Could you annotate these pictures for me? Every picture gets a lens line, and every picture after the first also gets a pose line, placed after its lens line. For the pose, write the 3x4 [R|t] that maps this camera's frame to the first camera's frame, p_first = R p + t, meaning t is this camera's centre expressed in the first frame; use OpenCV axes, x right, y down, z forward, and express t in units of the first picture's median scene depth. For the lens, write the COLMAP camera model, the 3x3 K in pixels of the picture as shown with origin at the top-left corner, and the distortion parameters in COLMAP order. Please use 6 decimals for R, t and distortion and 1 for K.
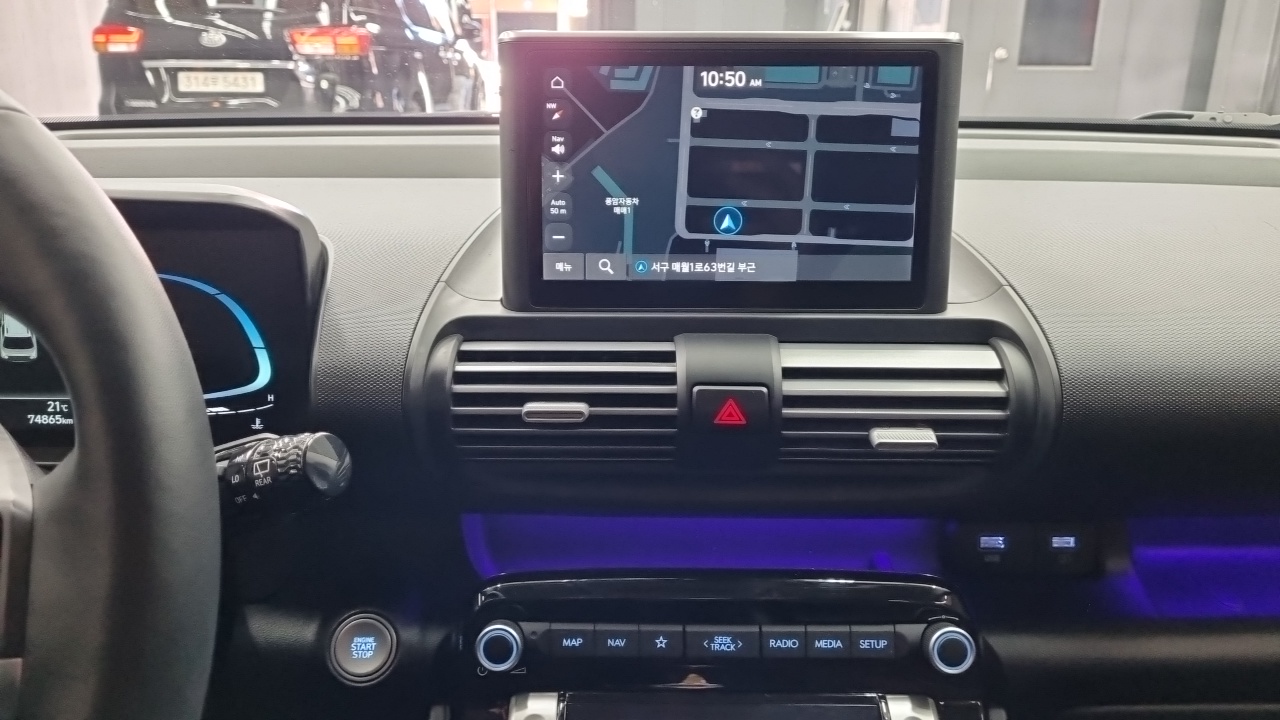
lens RADIAL K [[950.7, 0, 635.6], [0, 950.7, 352.4], [0, 0, 1]] dist [0.039853, -0.025125]
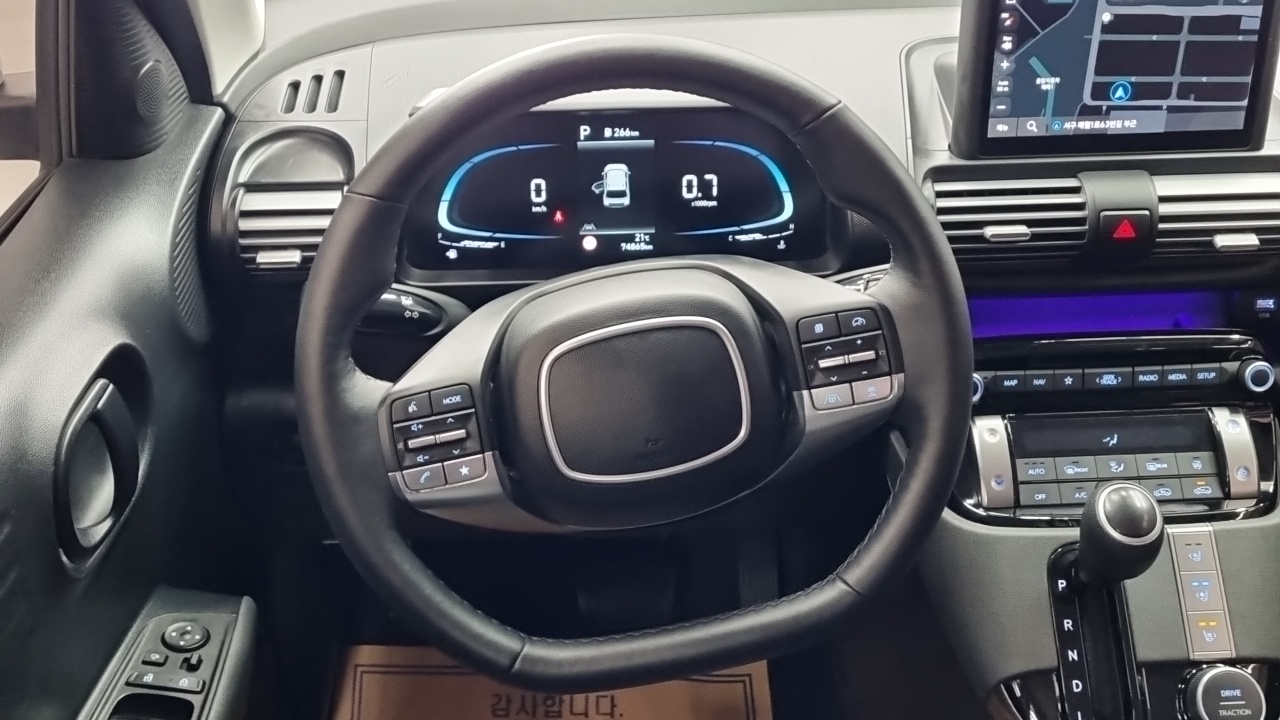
lens RADIAL K [[1419.3, 0, 637.3], [0, 1419.3, 346.1], [0, 0, 1]] dist [0.035070, 0.000000]
pose [[0.997516, -0.040227, 0.057824, -0.766506], [0.025862, 0.972718, 0.230547, -0.281290], [-0.065521, -0.228478, 0.971342, -1.111444]]
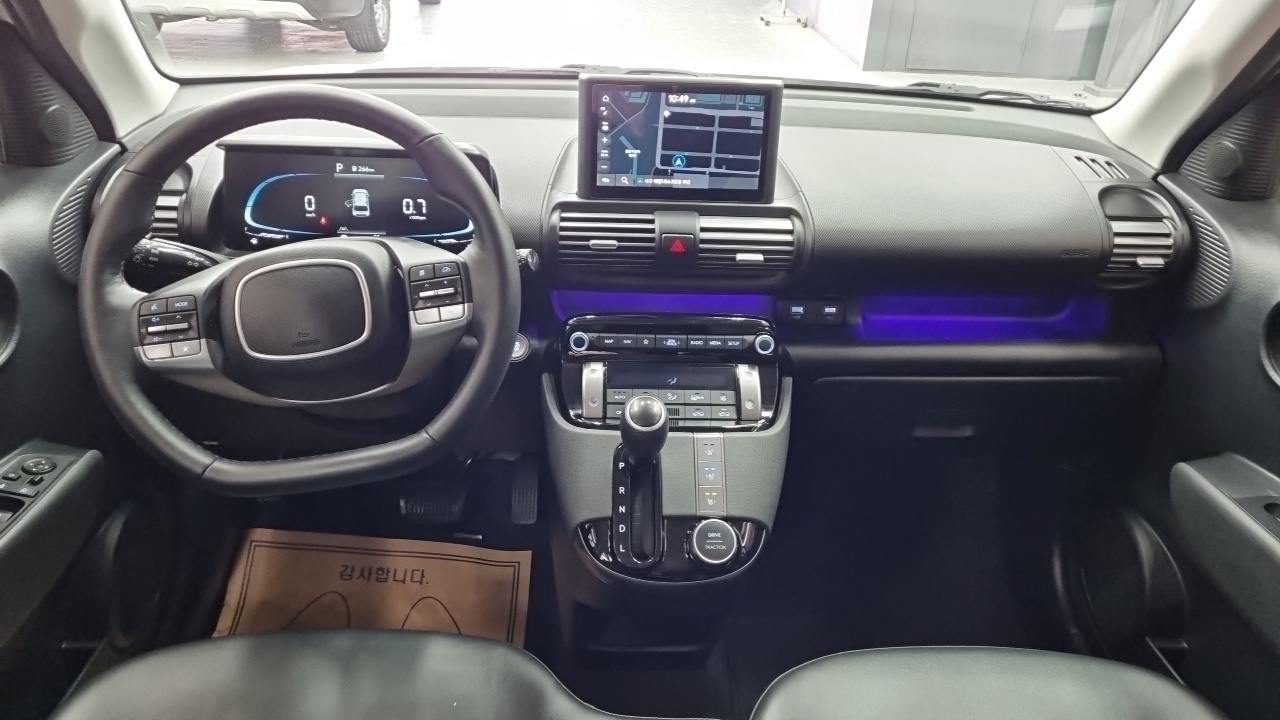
lens RADIAL K [[950.7, 0, 635.8], [0, 950.7, 341.6], [0, 0, 1]] dist [0.039853, -0.025125]
pose [[0.997991, 0.011922, 0.062227, -0.143759], [-0.021386, 0.987882, 0.153724, -0.060802], [-0.059640, -0.154746, 0.986152, -1.317271]]
